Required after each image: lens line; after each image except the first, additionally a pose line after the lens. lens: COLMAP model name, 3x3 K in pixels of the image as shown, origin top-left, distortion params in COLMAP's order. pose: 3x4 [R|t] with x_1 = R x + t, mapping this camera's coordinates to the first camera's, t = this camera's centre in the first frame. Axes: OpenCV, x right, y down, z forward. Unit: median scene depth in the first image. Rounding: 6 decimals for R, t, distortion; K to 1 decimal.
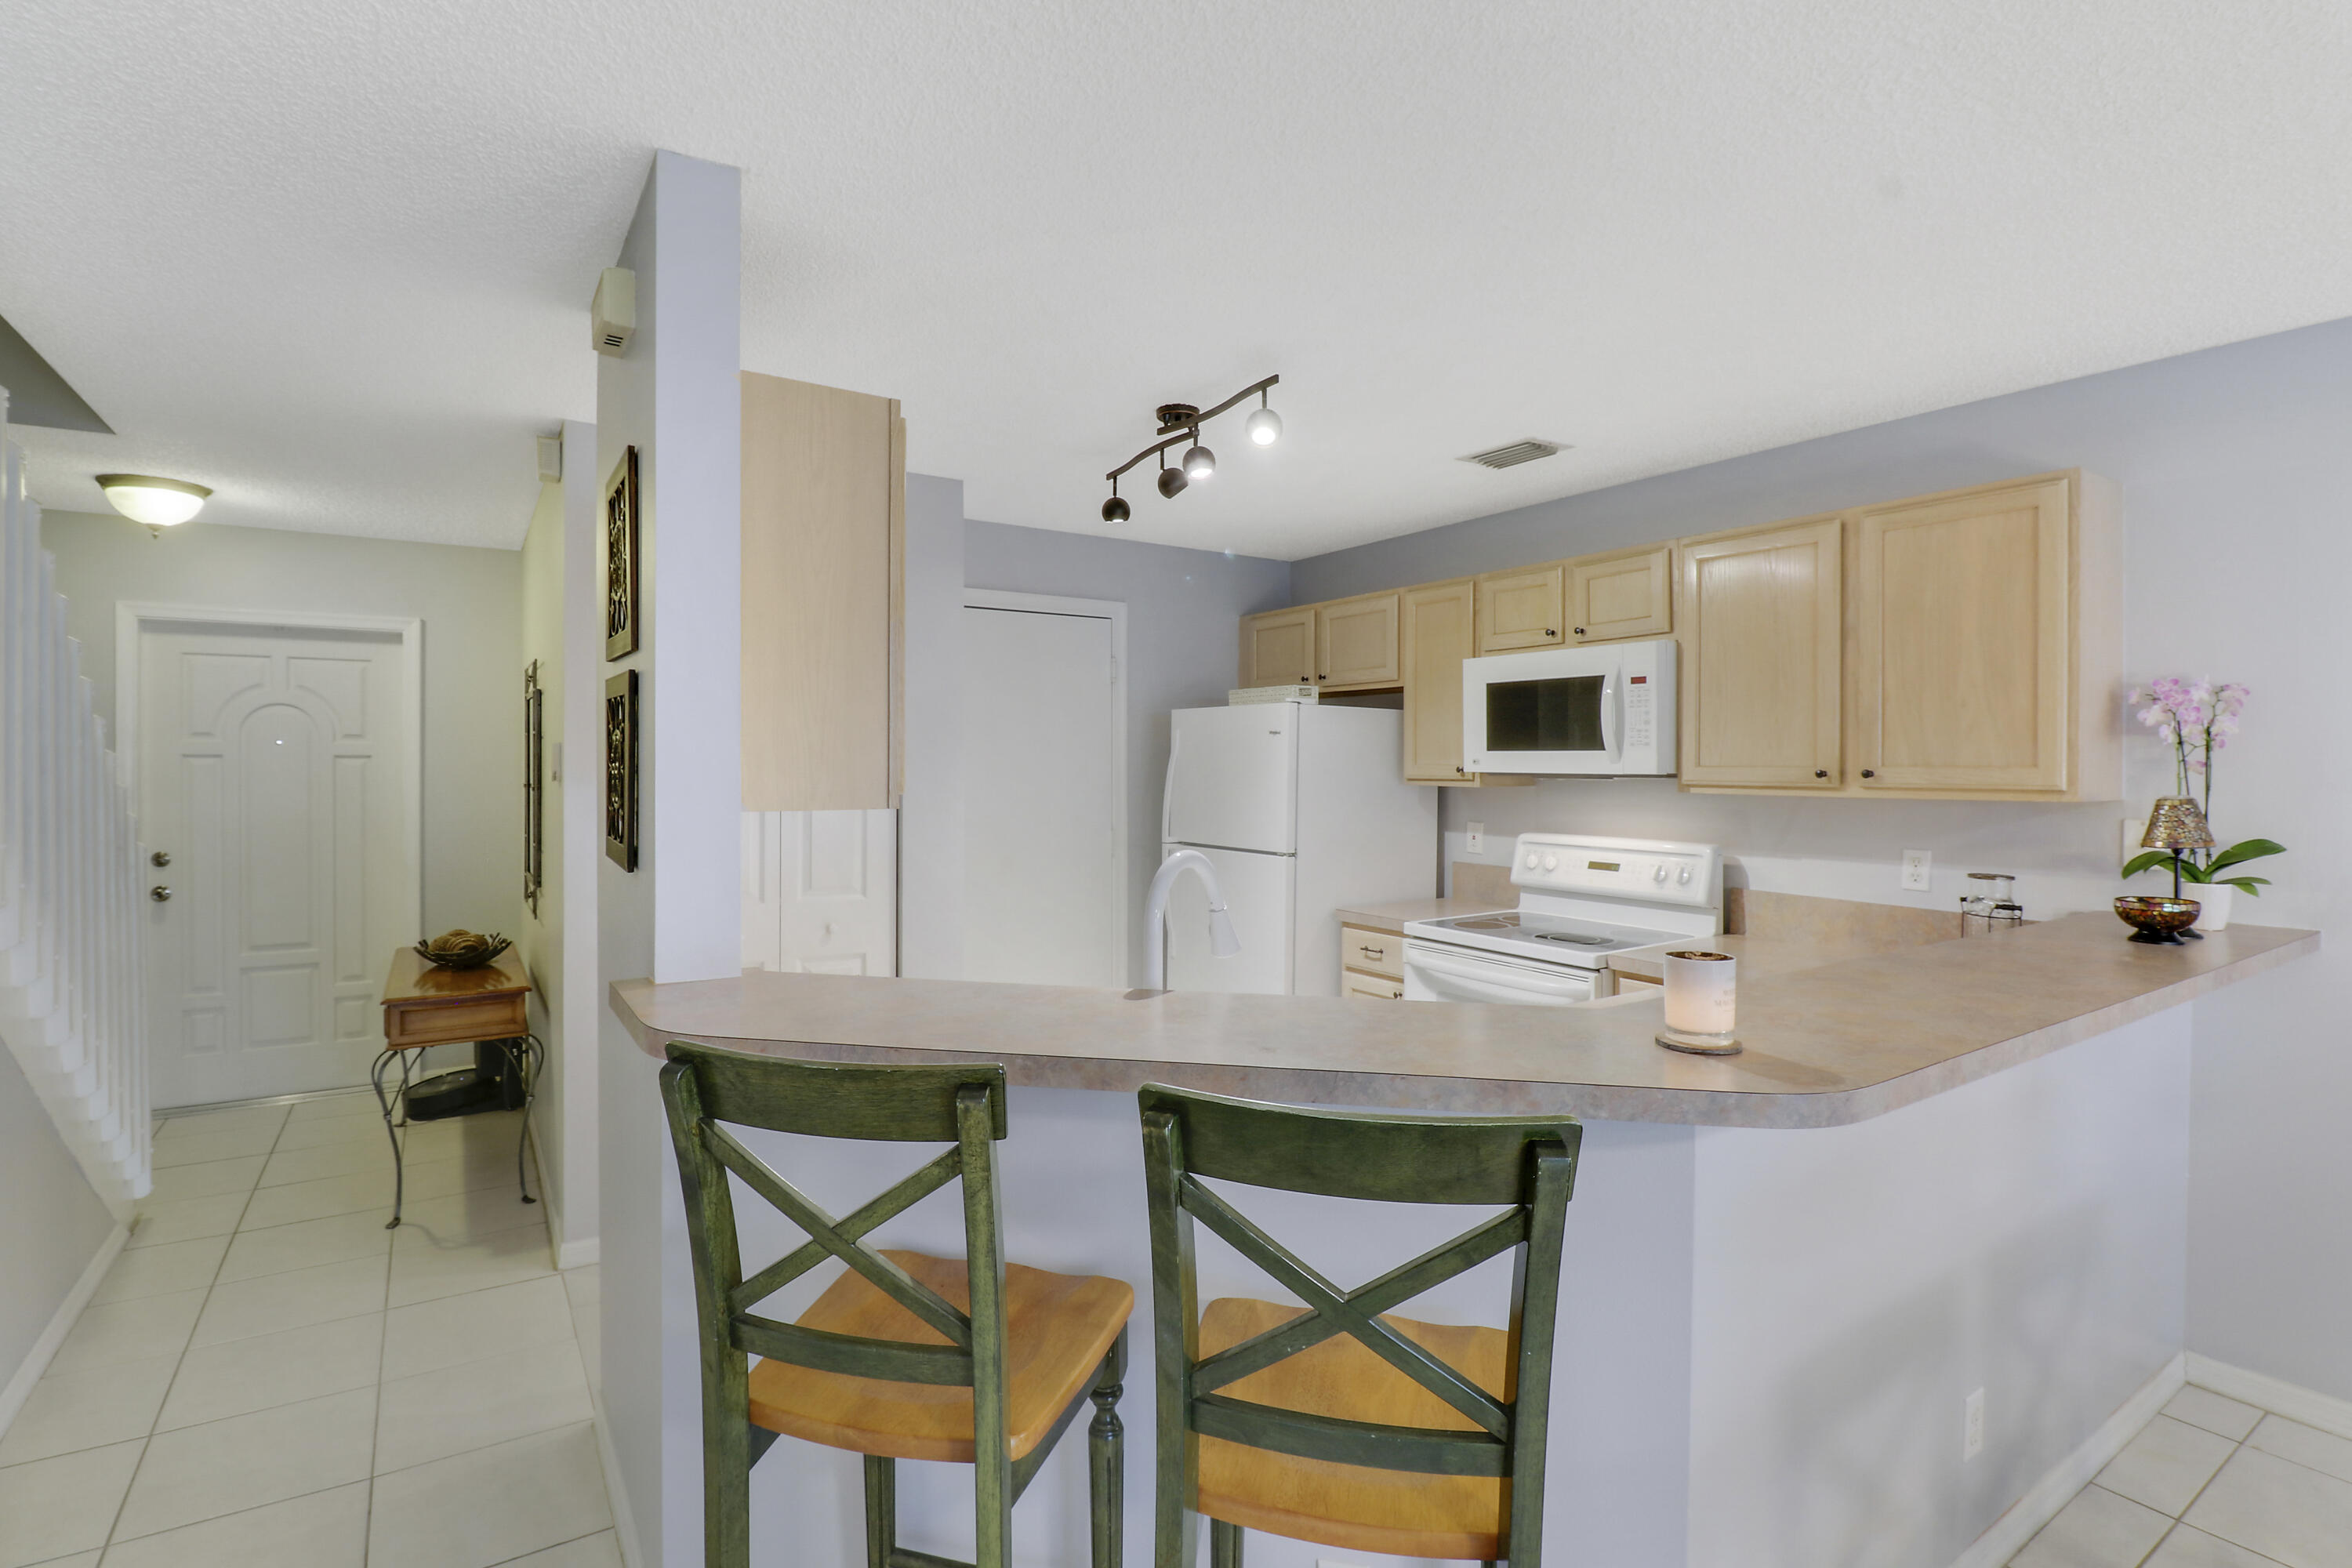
lens RADIAL K [[1172.6, 0, 1083.2], [0, 1172.6, 703.3], [0, 0, 1]] dist [-0.001261, -0.019441]
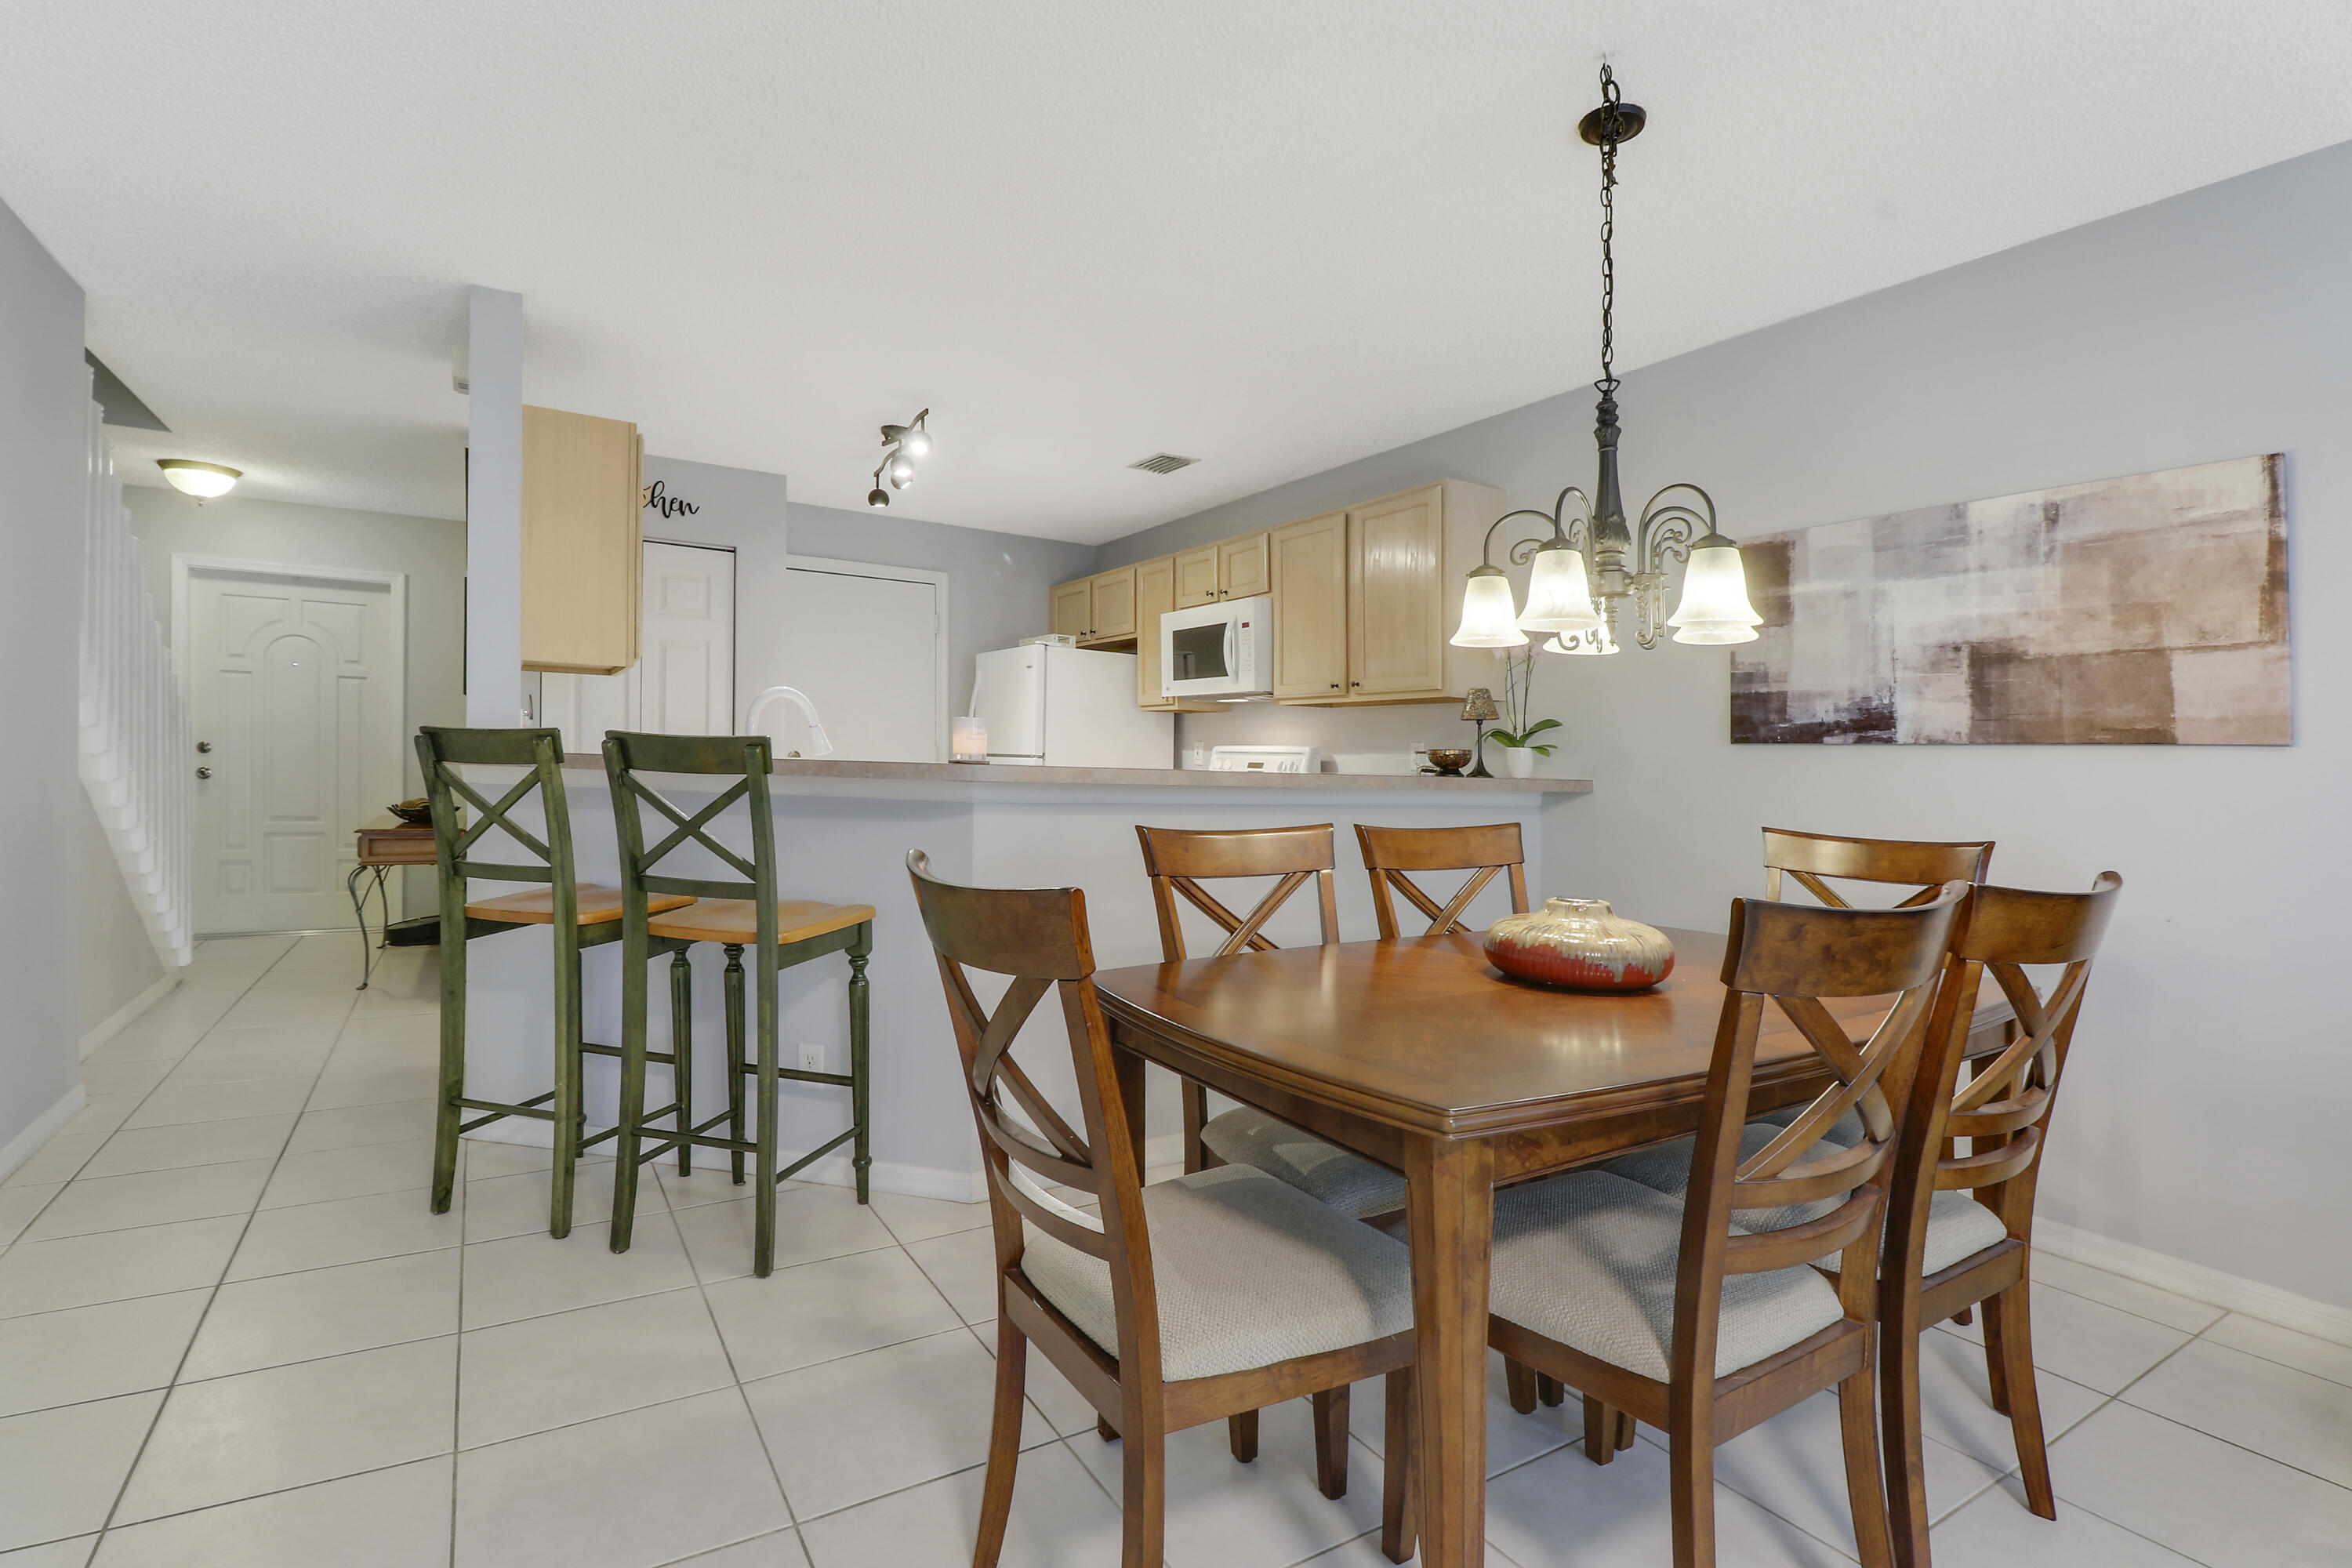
lens RADIAL K [[1115.0, 0, 1106.3], [0, 1115.0, 714.0], [0, 0, 1]] dist [-0.019729, -0.000639]
pose [[0.999787, 0.018352, 0.009485, 0.290056], [-0.018502, 0.999702, 0.015904, 0.068435], [-0.009190, -0.016076, 0.999829, -0.344180]]
